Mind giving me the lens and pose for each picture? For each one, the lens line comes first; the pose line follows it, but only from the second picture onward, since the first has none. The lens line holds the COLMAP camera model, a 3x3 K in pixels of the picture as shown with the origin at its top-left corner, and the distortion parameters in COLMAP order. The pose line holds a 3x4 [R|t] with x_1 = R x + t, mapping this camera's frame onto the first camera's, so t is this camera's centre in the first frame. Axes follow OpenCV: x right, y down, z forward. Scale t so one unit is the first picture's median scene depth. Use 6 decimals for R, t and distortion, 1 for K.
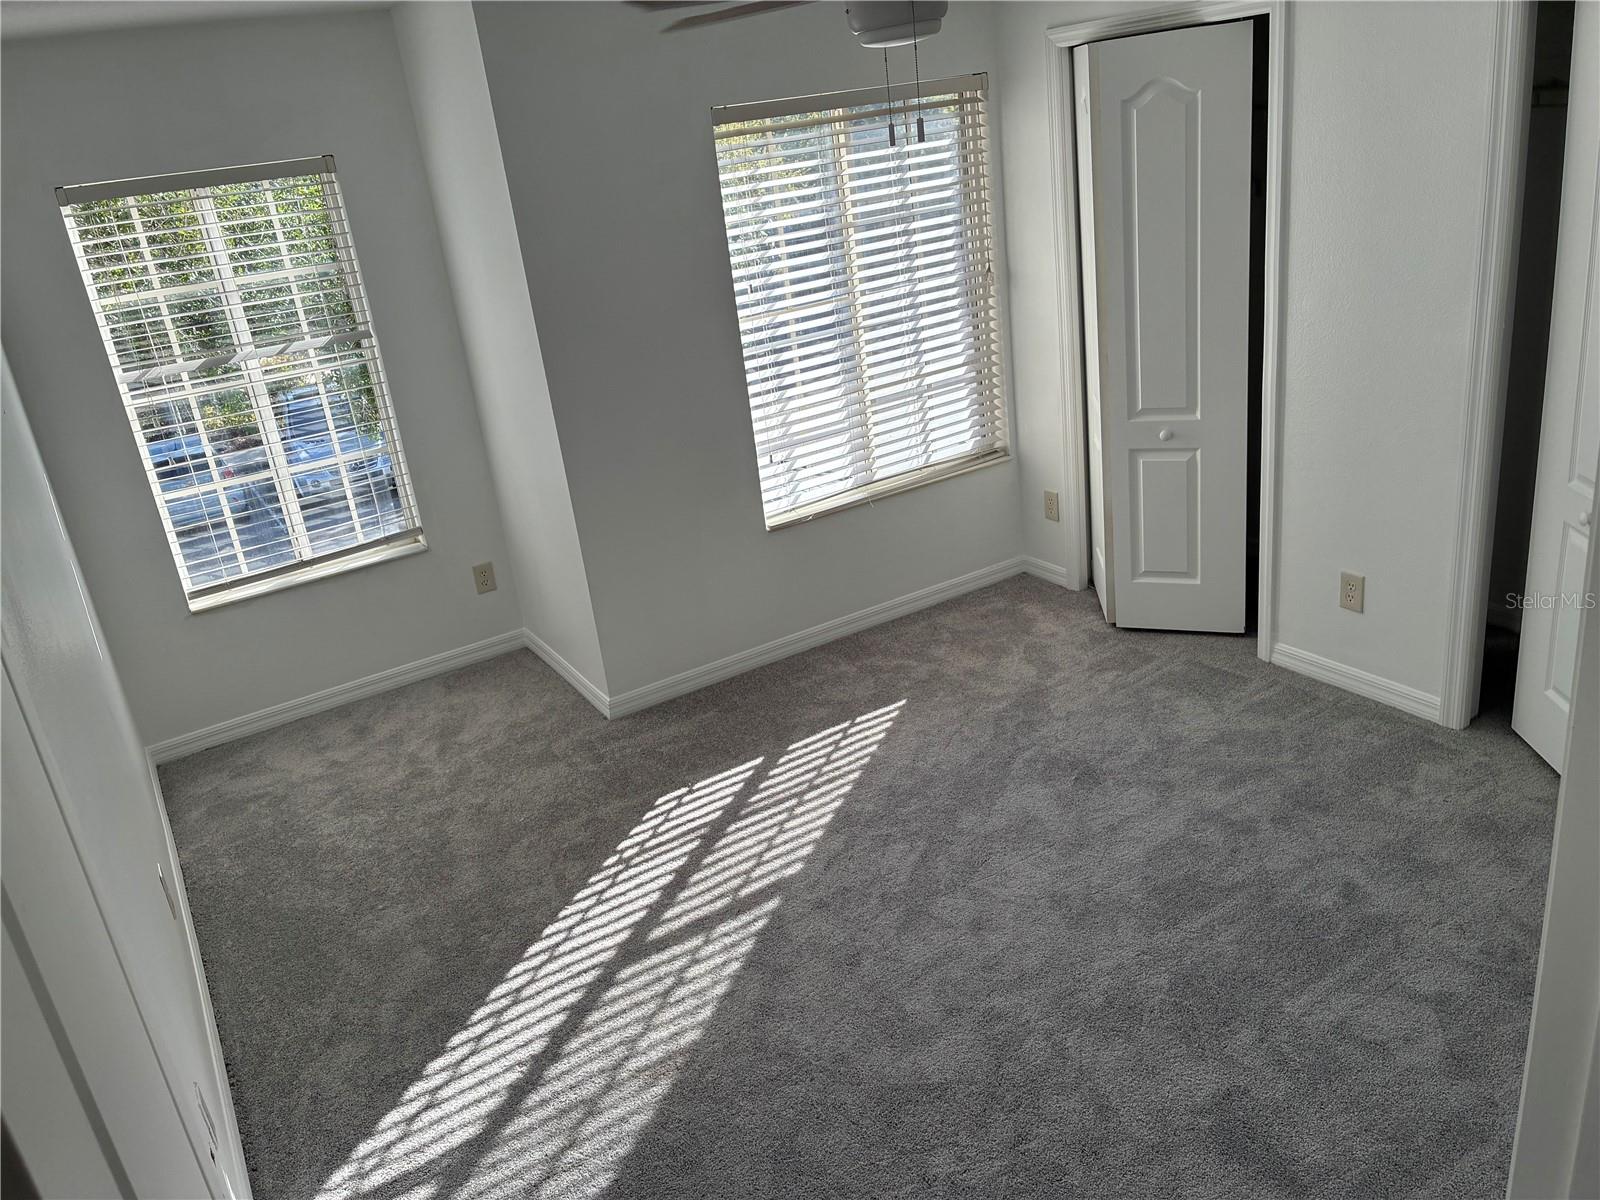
lens RADIAL K [[1230.6, 0, 797.9], [0, 1230.6, 590.0], [0, 0, 1]] dist [0.068451, 0.001468]
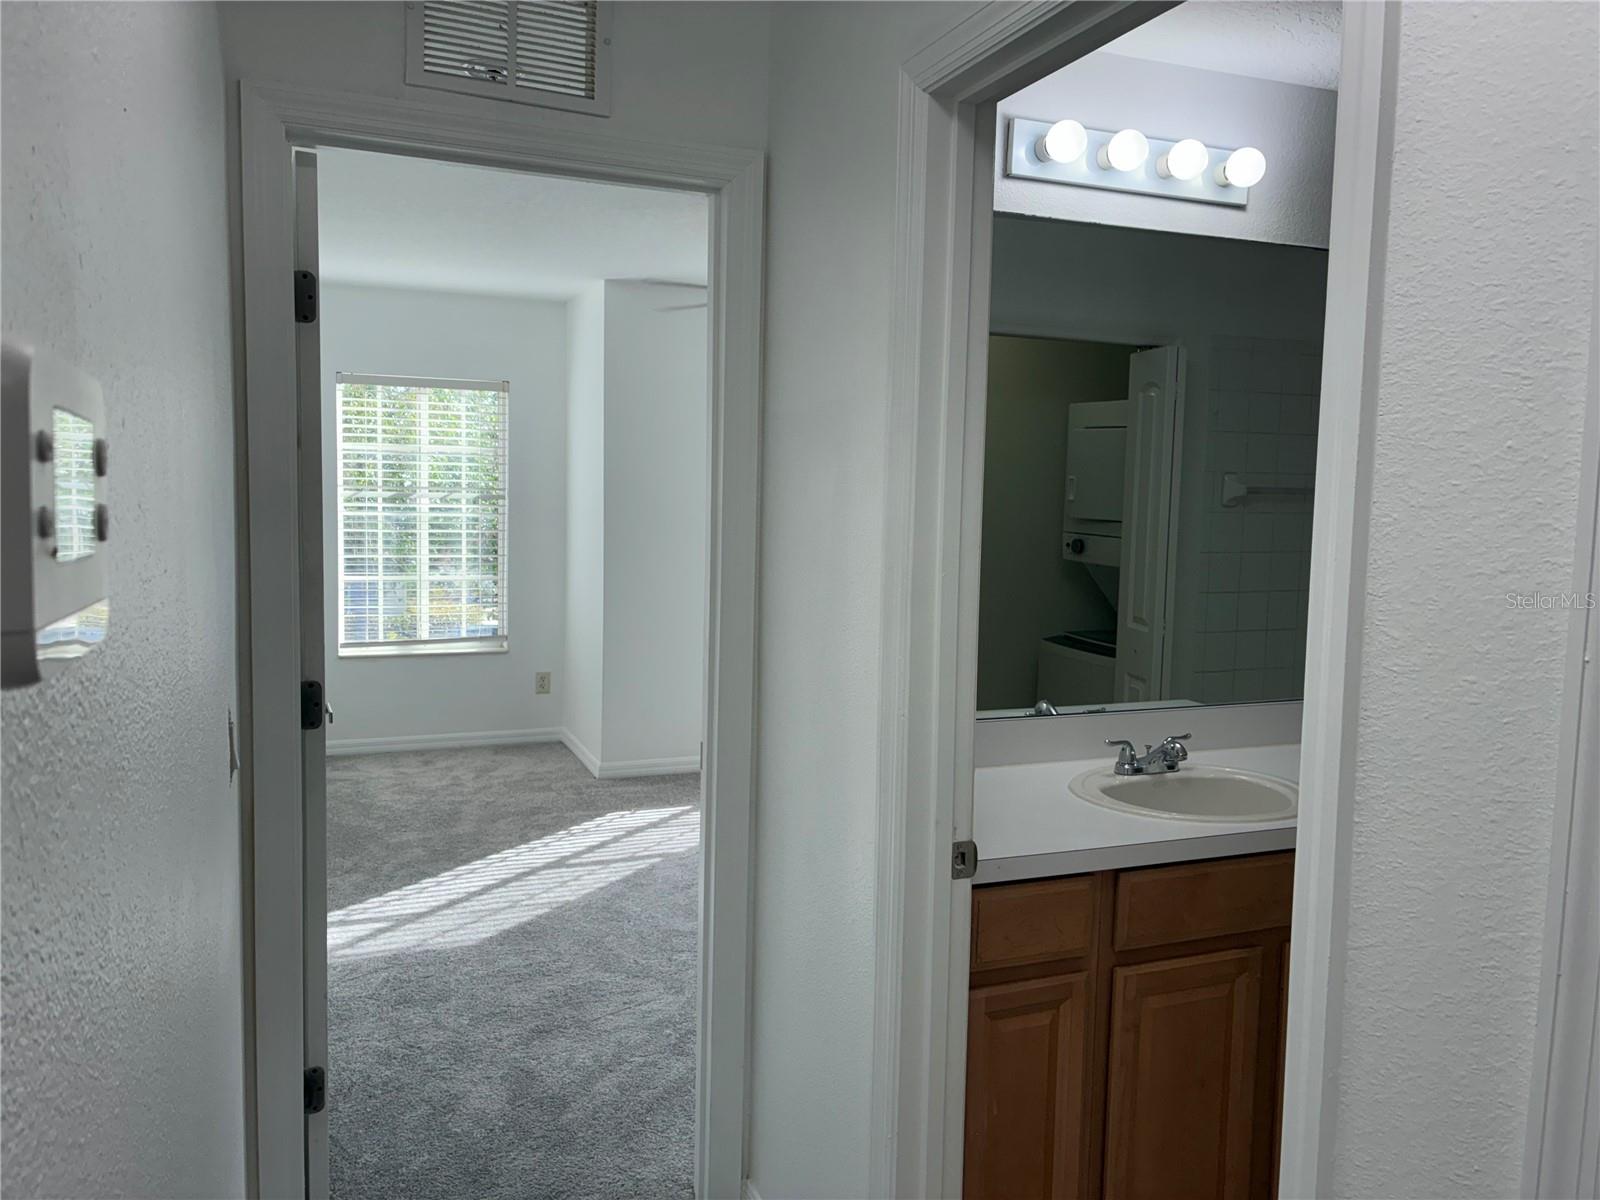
lens RADIAL K [[1230.6, 0, 797.9], [0, 1230.6, 590.0], [0, 0, 1]] dist [0.068451, 0.001468]
pose [[0.979079, 0.154202, -0.132765, 0.225334], [-0.183937, 0.949720, -0.253377, 0.224220], [0.087019, 0.272497, 0.958214, -0.369615]]
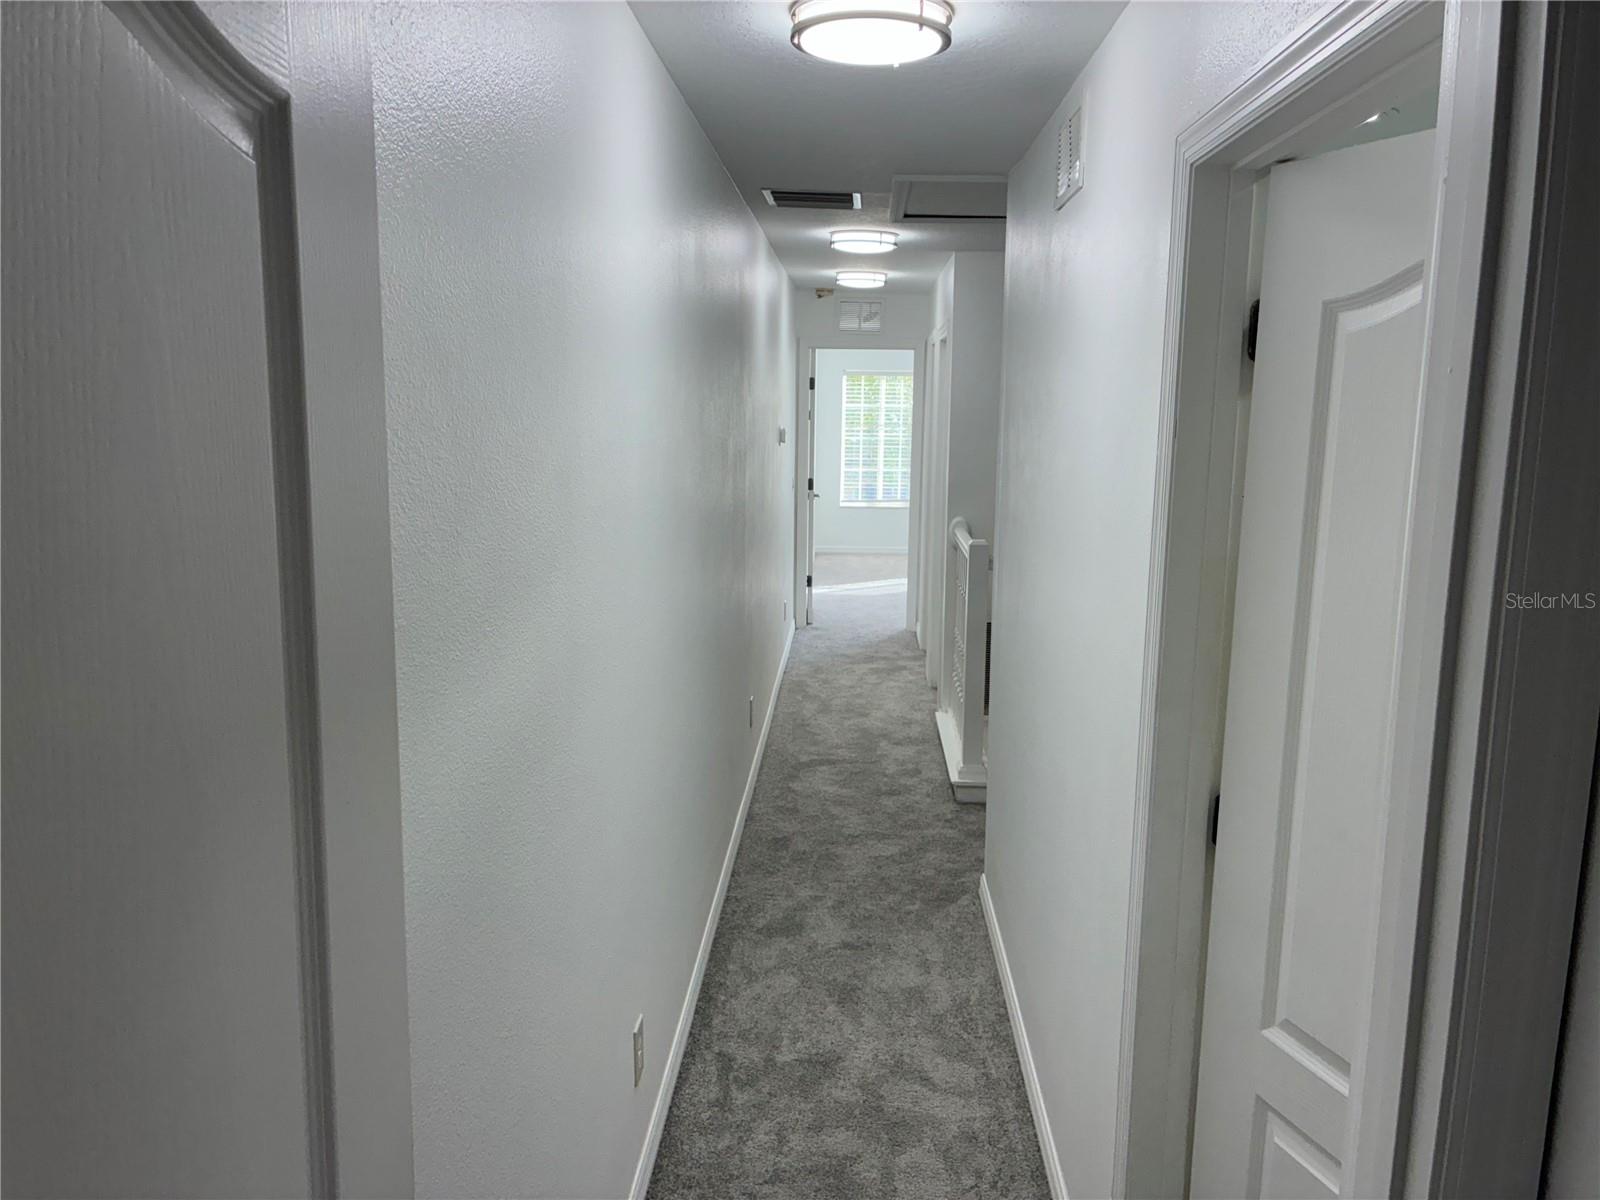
lens RADIAL K [[1230.6, 0, 797.9], [0, 1230.6, 590.0], [0, 0, 1]] dist [0.068451, 0.001468]
pose [[0.831729, 0.207900, -0.514787, 1.072468], [-0.295387, 0.950815, -0.093258, 0.552800], [0.470078, 0.229627, 0.852231, -1.645892]]
